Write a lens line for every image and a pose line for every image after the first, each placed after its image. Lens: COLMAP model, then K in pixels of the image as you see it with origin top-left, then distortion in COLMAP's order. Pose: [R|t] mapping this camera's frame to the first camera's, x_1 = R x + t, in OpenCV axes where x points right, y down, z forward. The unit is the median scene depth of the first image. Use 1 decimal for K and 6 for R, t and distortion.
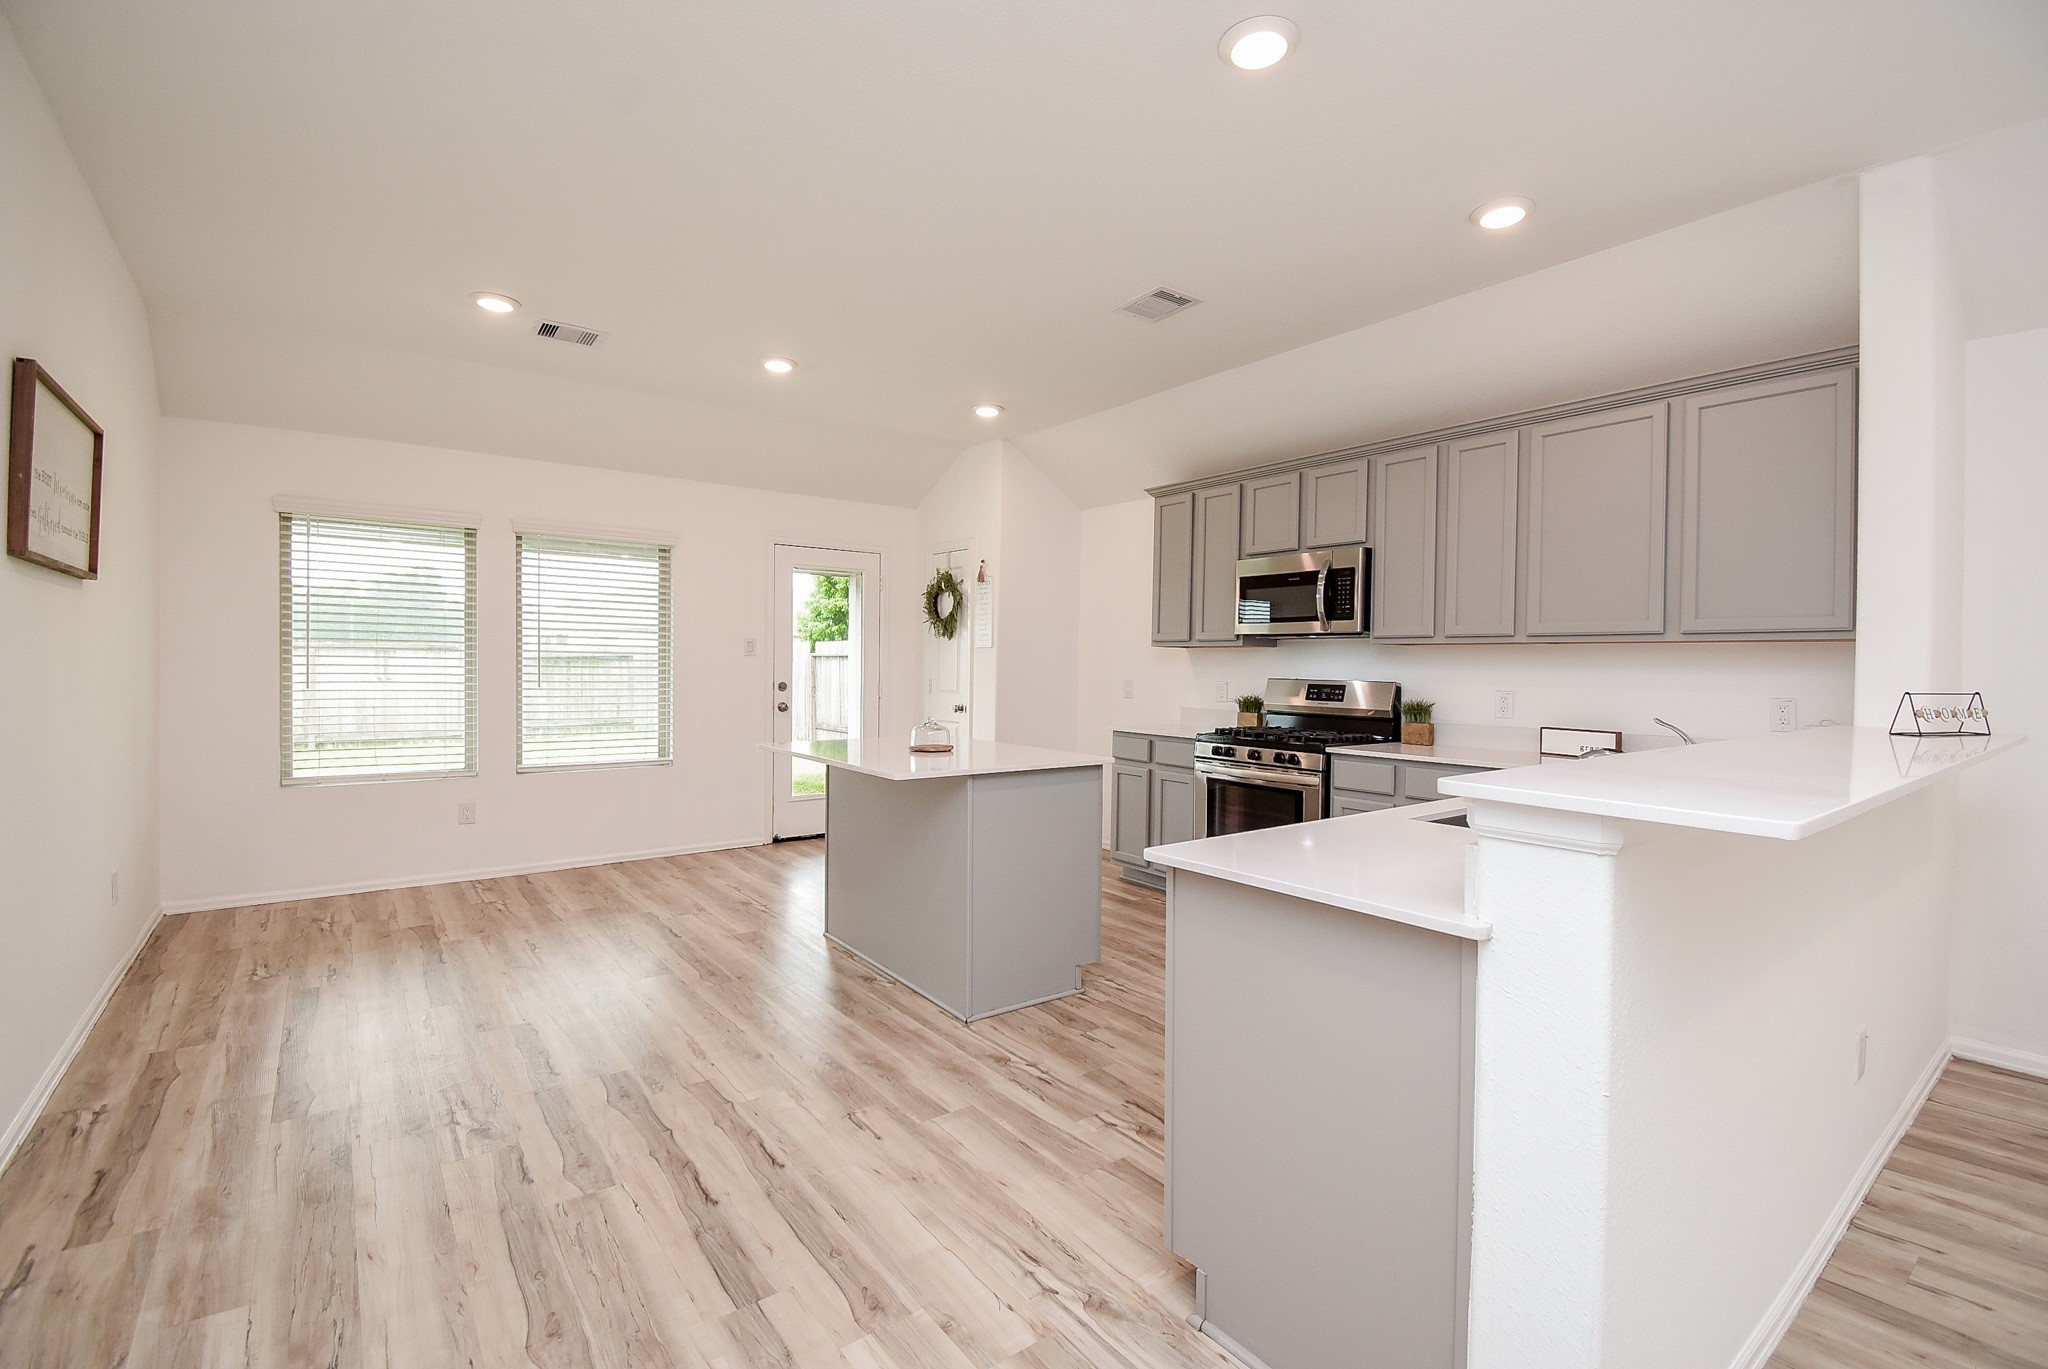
lens RADIAL K [[903.4, 0, 1017.2], [0, 903.4, 680.1], [0, 0, 1]] dist [0.006697, -0.013102]
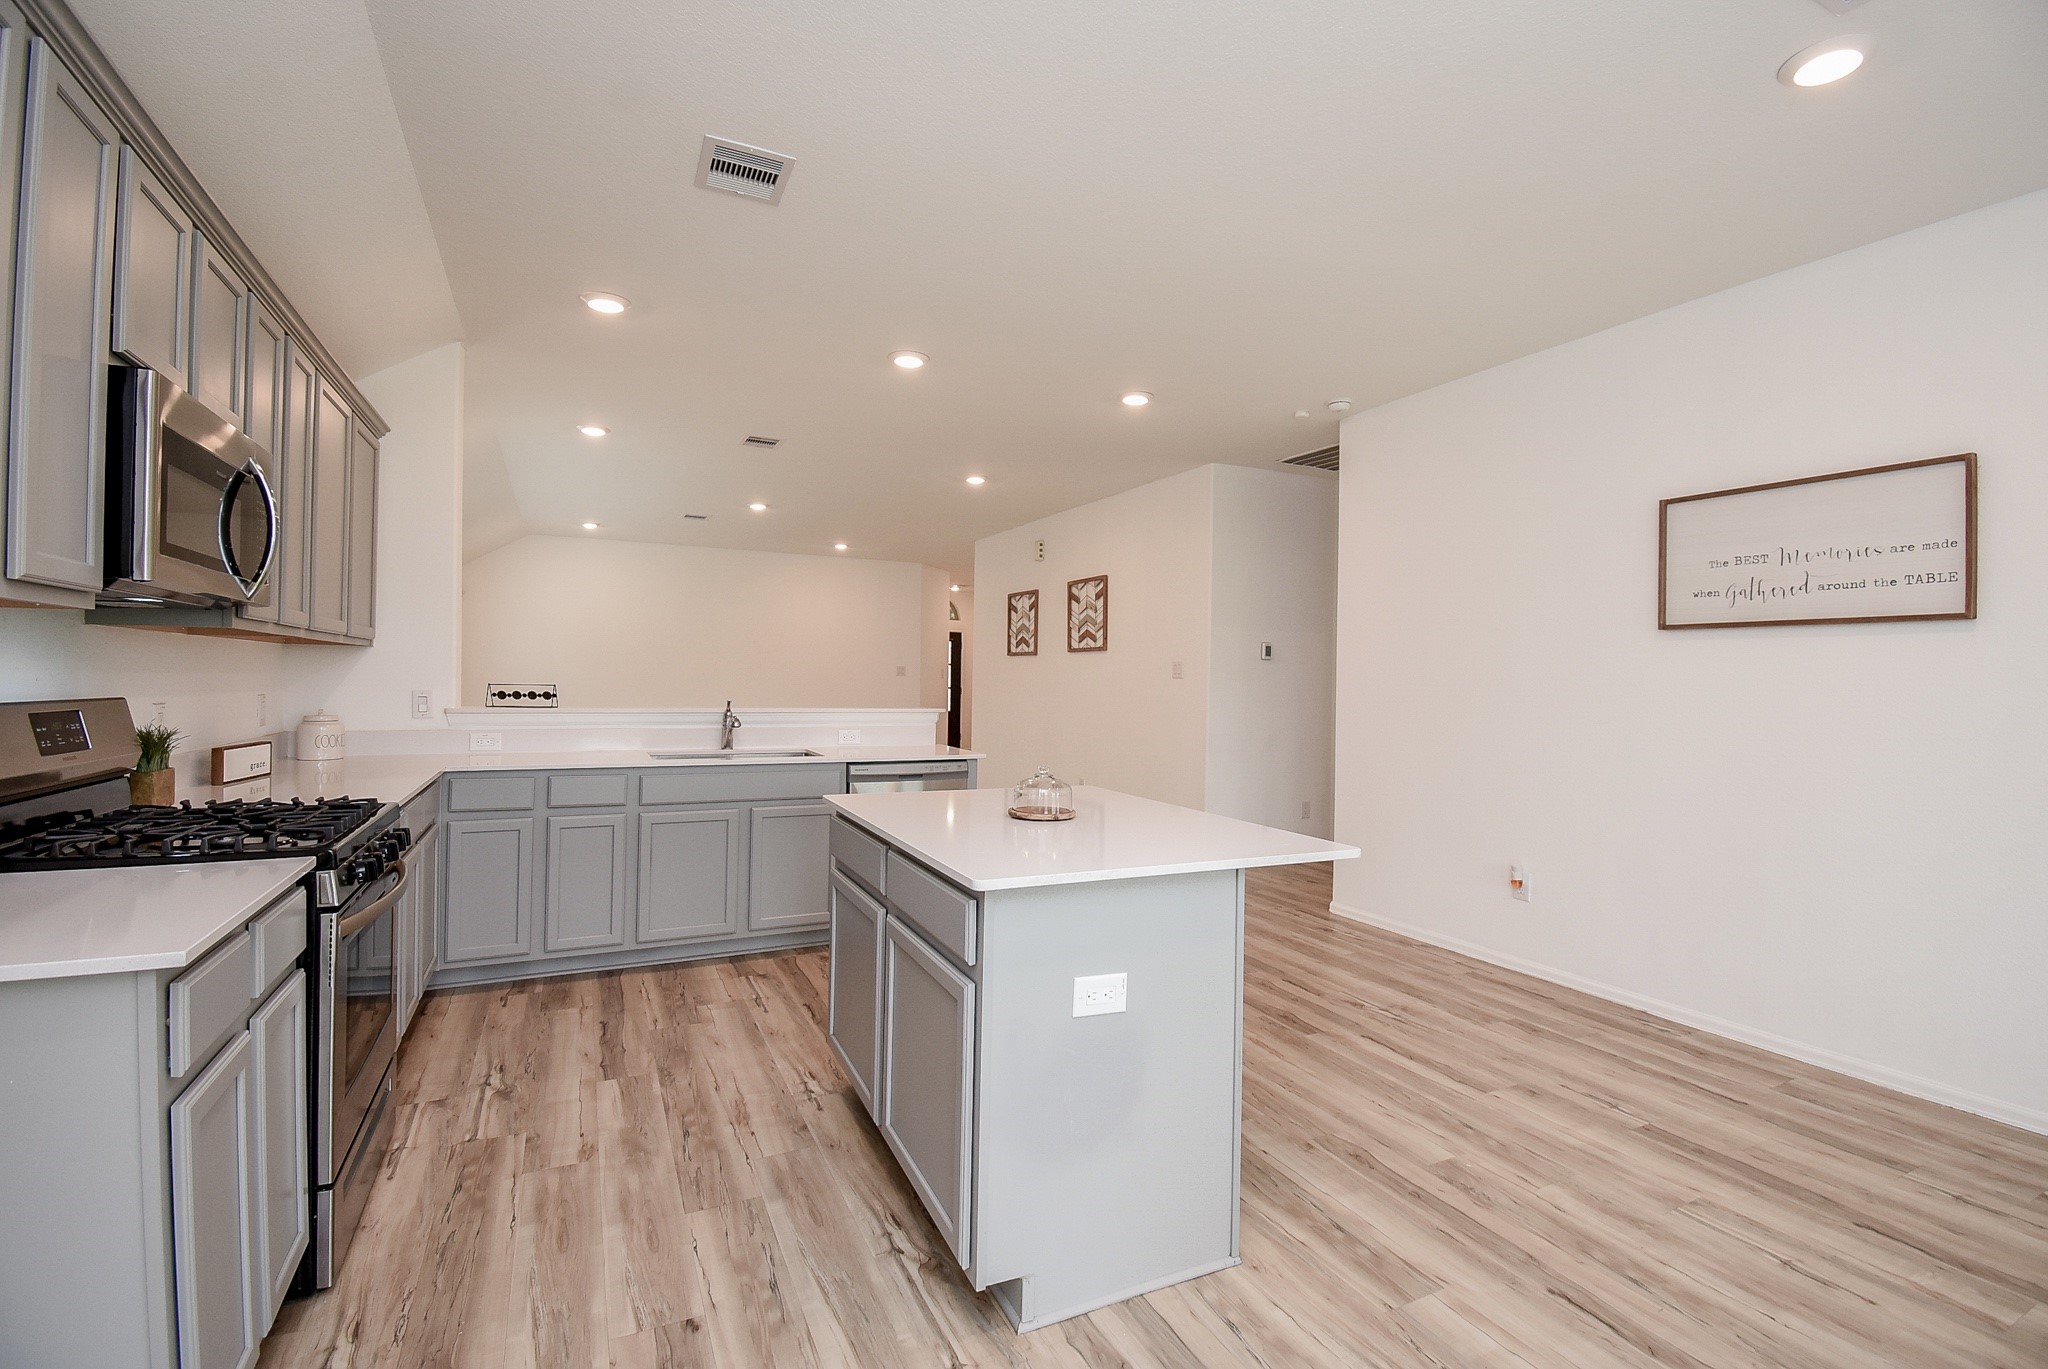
lens RADIAL K [[903.4, 0, 1010.7], [0, 903.4, 668.8], [0, 0, 1]] dist [0.006697, -0.013102]
pose [[-0.979406, -0.026492, 0.200153, -0.263408], [-0.025551, 0.999647, 0.007284, -0.046308], [-0.200275, 0.002019, -0.979738, 2.157083]]
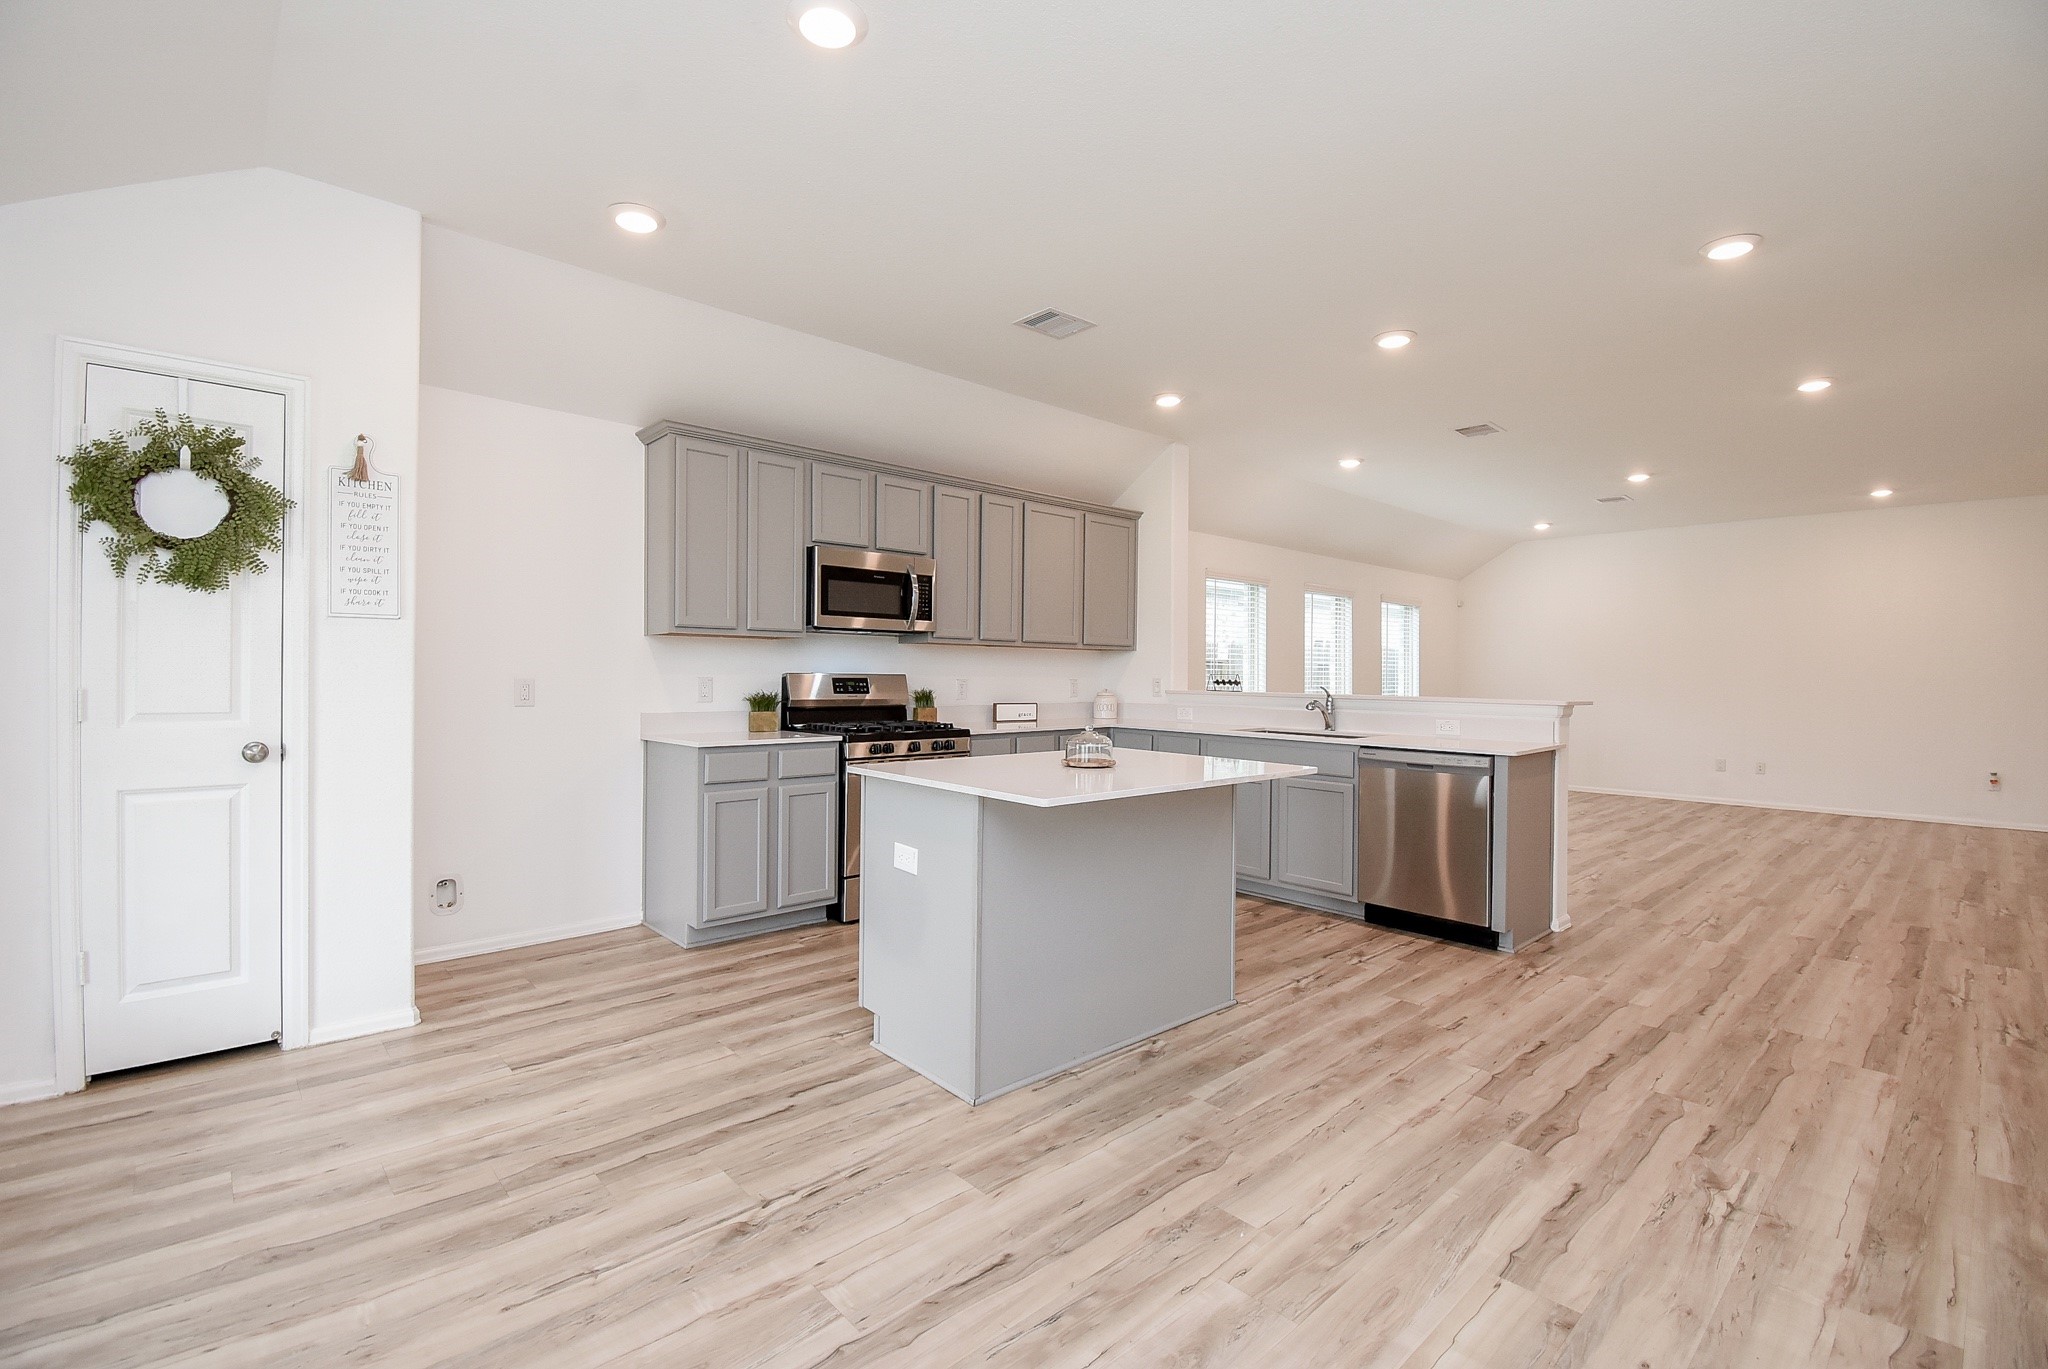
lens RADIAL K [[903.4, 0, 1030.8], [0, 903.4, 671.7], [0, 0, 1]] dist [0.006697, -0.013102]
pose [[-0.099829, -0.014439, 0.994900, -1.182620], [0.004632, 0.999877, 0.014976, -0.027303], [-0.994994, 0.006104, -0.099750, 1.476224]]
